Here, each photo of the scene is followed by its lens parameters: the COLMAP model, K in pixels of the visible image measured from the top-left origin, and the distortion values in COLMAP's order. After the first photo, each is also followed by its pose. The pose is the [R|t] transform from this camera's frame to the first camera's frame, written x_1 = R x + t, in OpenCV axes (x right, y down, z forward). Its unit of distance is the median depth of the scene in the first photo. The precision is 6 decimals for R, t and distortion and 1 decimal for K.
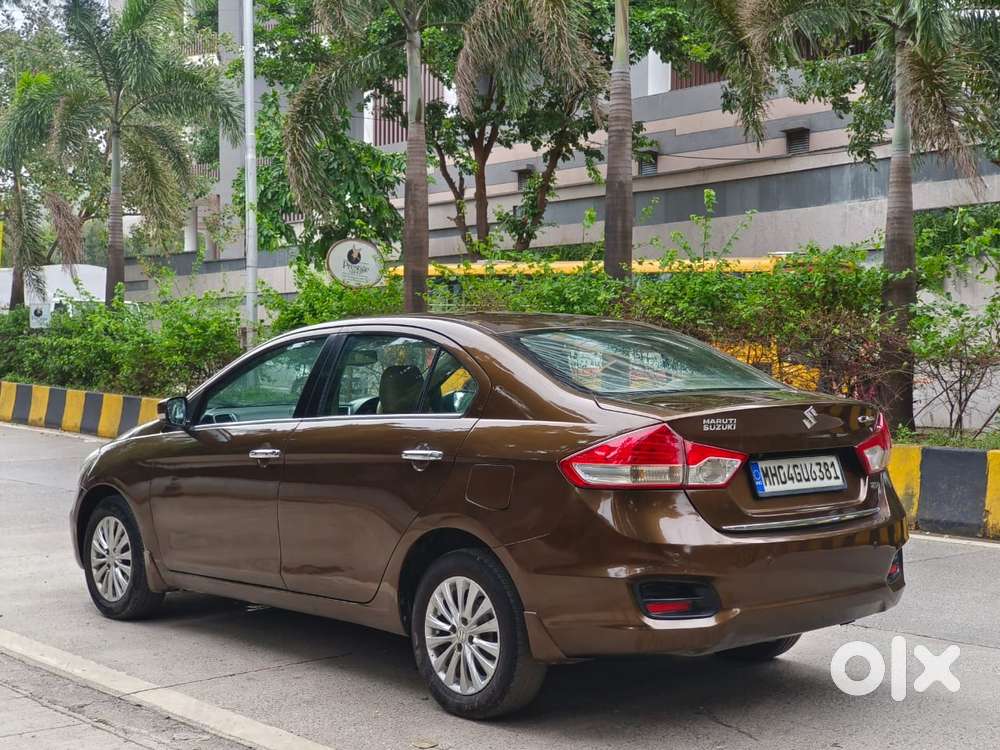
lens RADIAL K [[1490.4, 0, 501.4], [0, 1490.4, 373.5], [0, 0, 1]] dist [0.127102, -0.051419]
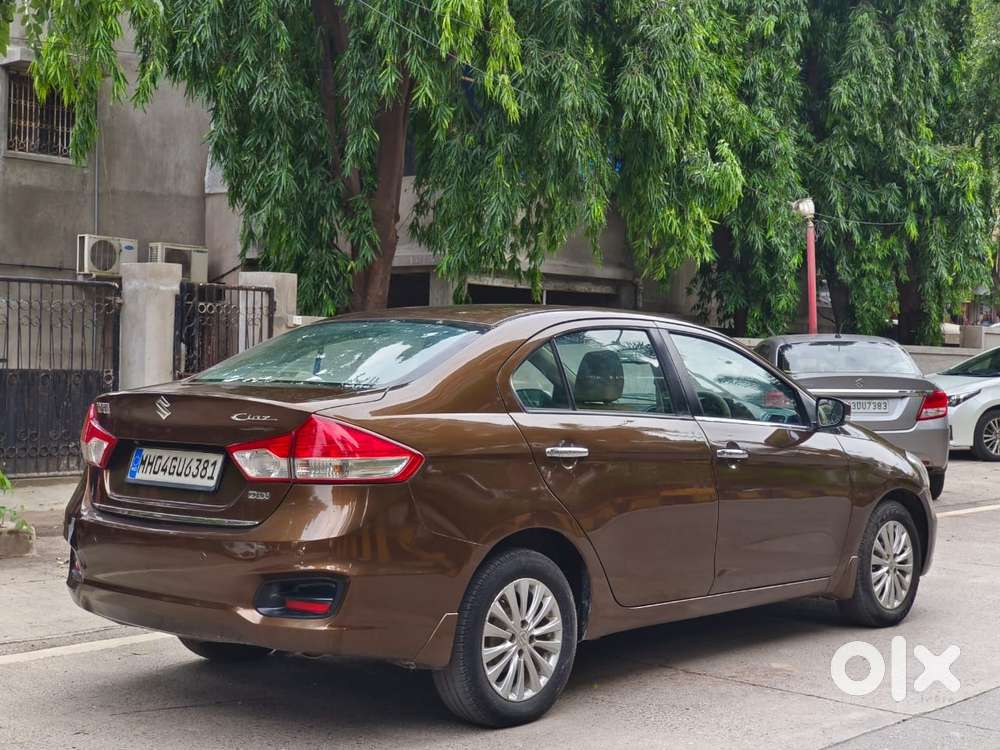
lens RADIAL K [[1490.4, 0, 501.4], [0, 1490.4, 373.5], [0, 0, 1]] dist [0.127102, -0.051419]
pose [[0.094363, 0.012018, -0.995465, 1.159862], [-0.022594, 0.999695, 0.009927, -0.006462], [0.995281, 0.021555, 0.094606, 1.109850]]
